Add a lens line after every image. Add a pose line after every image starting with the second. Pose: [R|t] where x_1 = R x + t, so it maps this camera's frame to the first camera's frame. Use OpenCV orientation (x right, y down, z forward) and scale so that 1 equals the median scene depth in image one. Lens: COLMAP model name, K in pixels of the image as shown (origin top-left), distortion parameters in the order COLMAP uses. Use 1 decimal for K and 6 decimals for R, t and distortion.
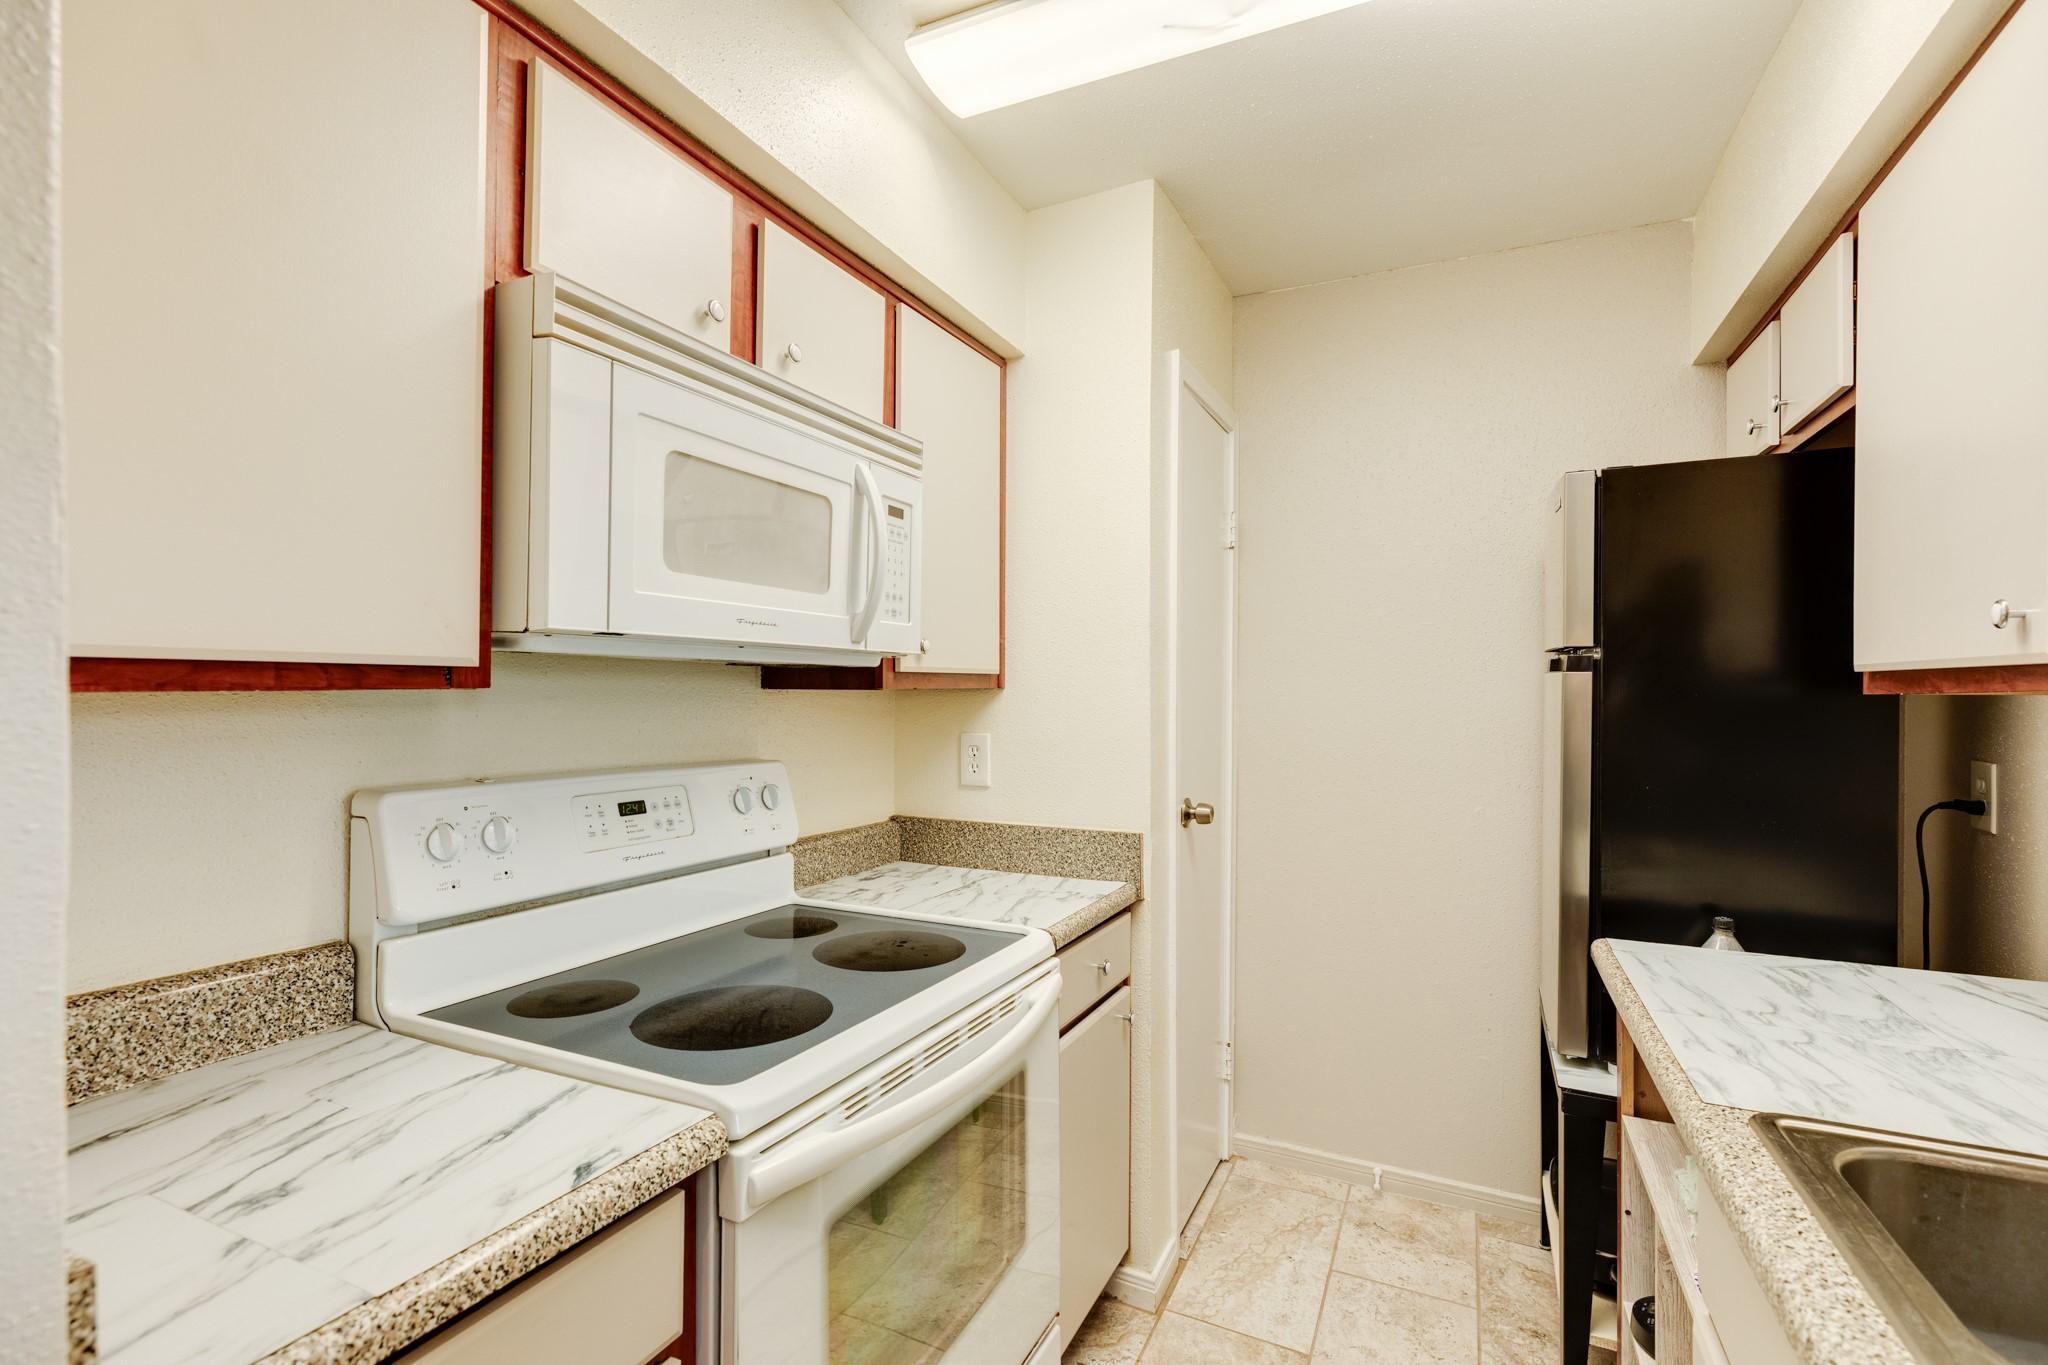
lens RADIAL K [[935.6, 0, 1015.4], [0, 935.6, 684.7], [0, 0, 1]] dist [0.004057, -0.000053]
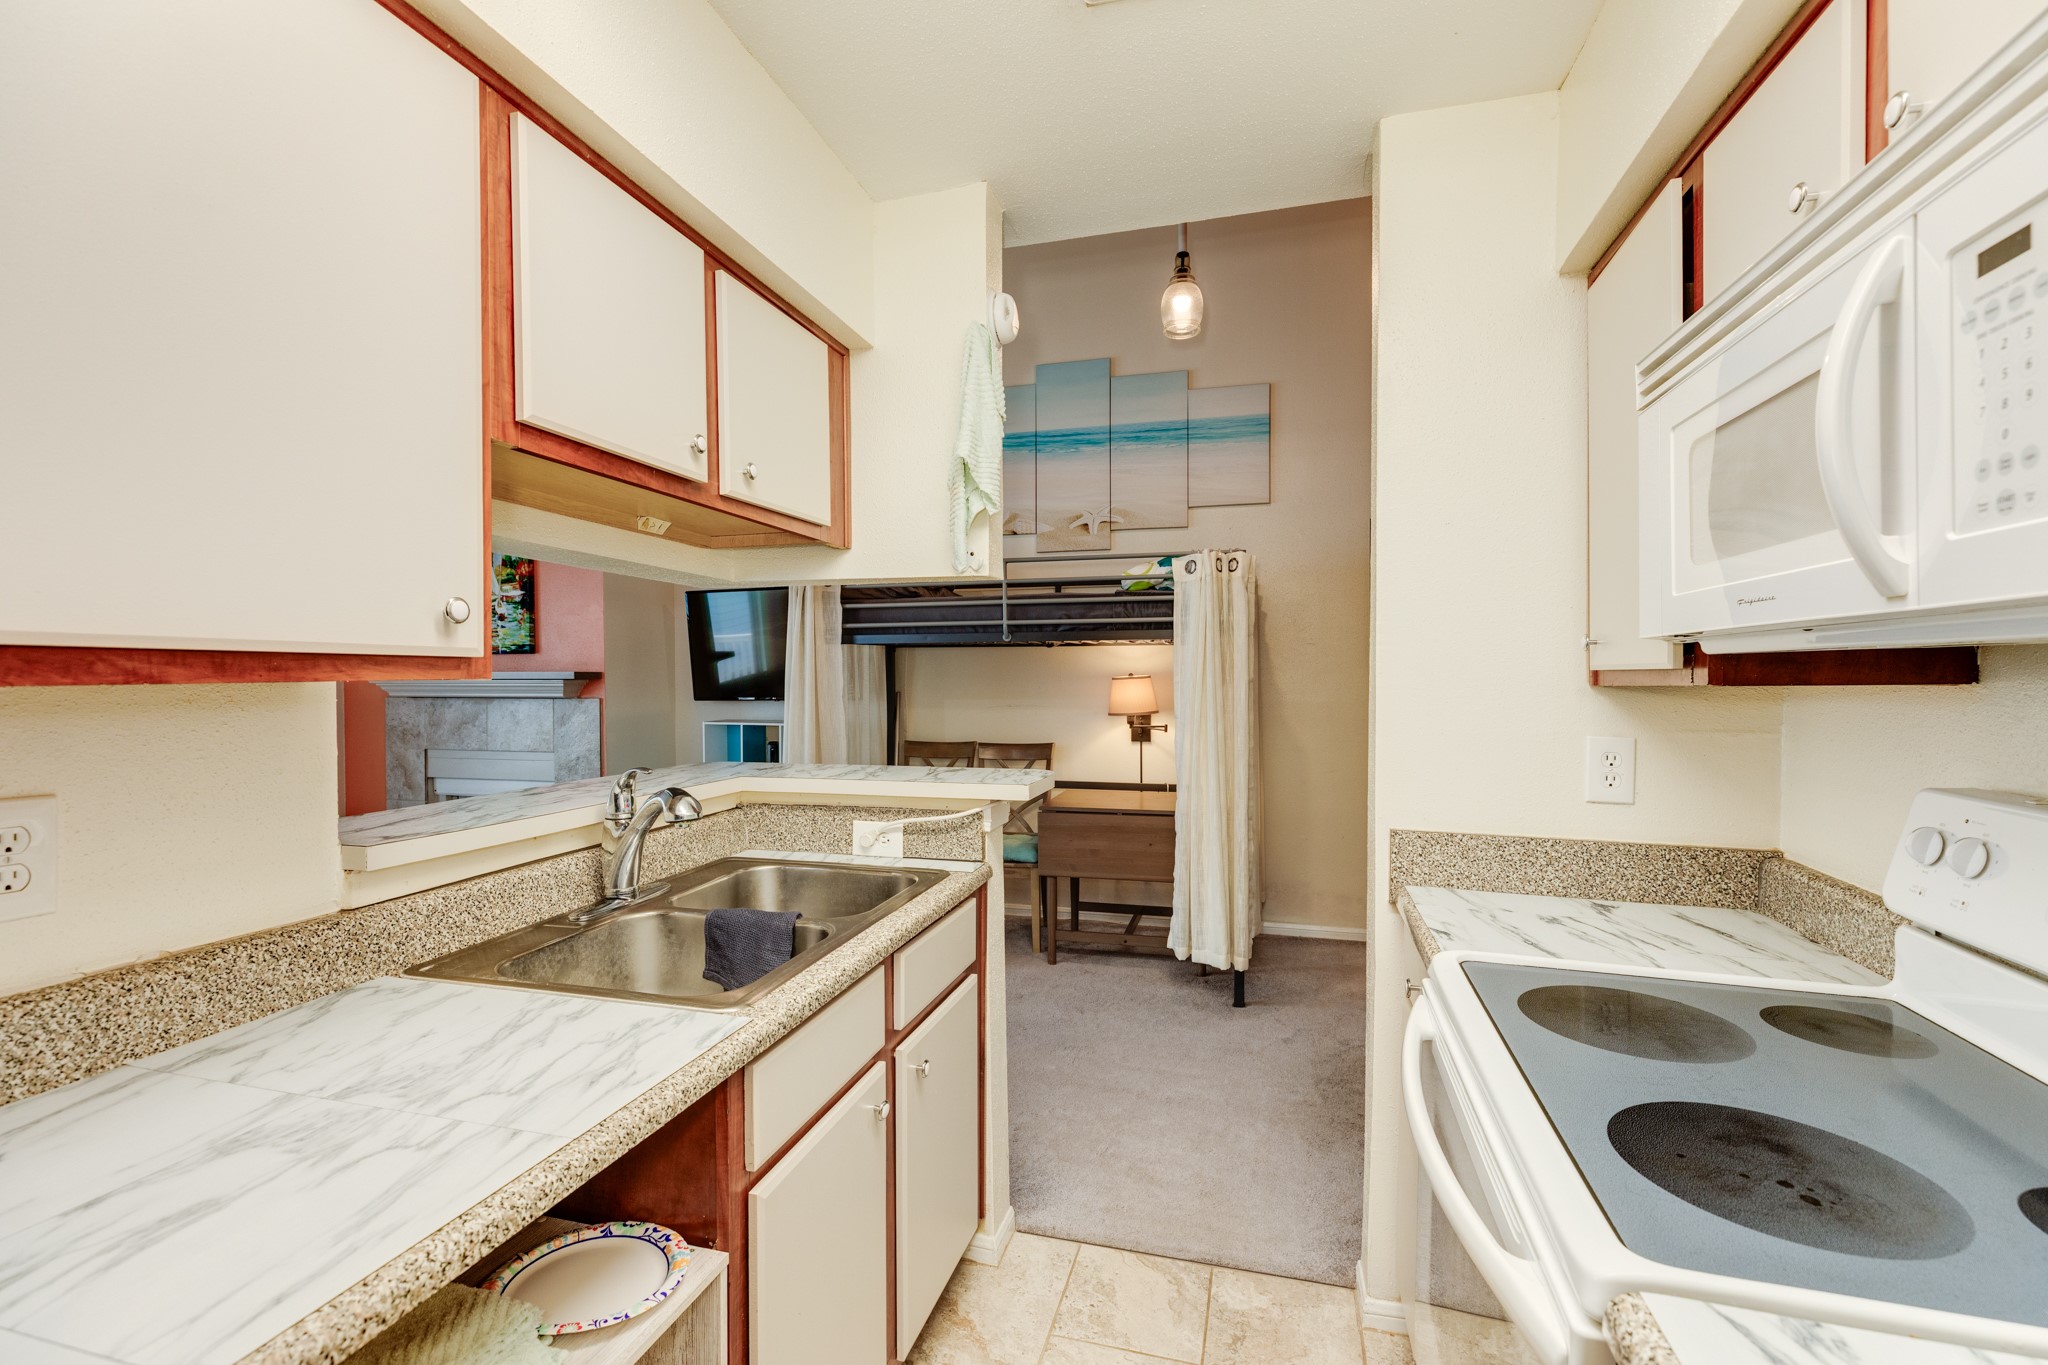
lens RADIAL K [[935.6, 0, 1015.4], [0, 935.6, 684.7], [0, 0, 1]] dist [0.004057, -0.000053]
pose [[-0.984936, -0.004809, -0.172855, 0.434529], [-0.005488, 0.999979, 0.003451, 0.003034], [0.172835, 0.004348, -0.984941, 1.605864]]
